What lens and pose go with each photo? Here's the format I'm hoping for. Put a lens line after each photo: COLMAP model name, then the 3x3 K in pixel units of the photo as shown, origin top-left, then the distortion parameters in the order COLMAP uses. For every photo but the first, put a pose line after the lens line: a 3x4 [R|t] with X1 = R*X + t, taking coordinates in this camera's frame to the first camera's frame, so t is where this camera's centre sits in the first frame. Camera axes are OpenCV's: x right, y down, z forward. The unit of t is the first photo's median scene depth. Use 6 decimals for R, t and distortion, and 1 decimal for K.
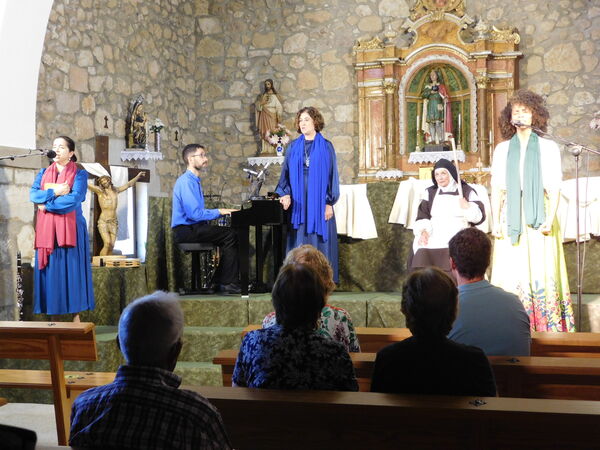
lens RADIAL K [[1046.5, 0, 300.0], [0, 1046.5, 225.0], [0, 0, 1]] dist [0.033595, -0.121168]
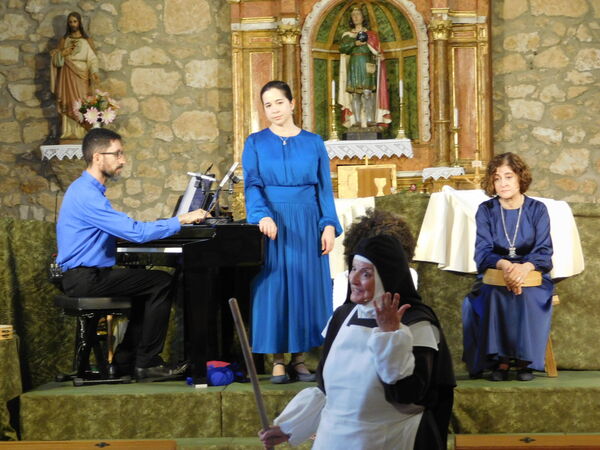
lens RADIAL K [[1781.4, 0, 300.0], [0, 1781.4, 225.0], [0, 0, 1]] dist [0.084291, -0.443521]
pose [[0.967197, -0.000608, 0.254025, -0.171485], [0.004091, 0.999905, -0.013184, -0.006560], [-0.253993, 0.013791, 0.967108, -0.000764]]
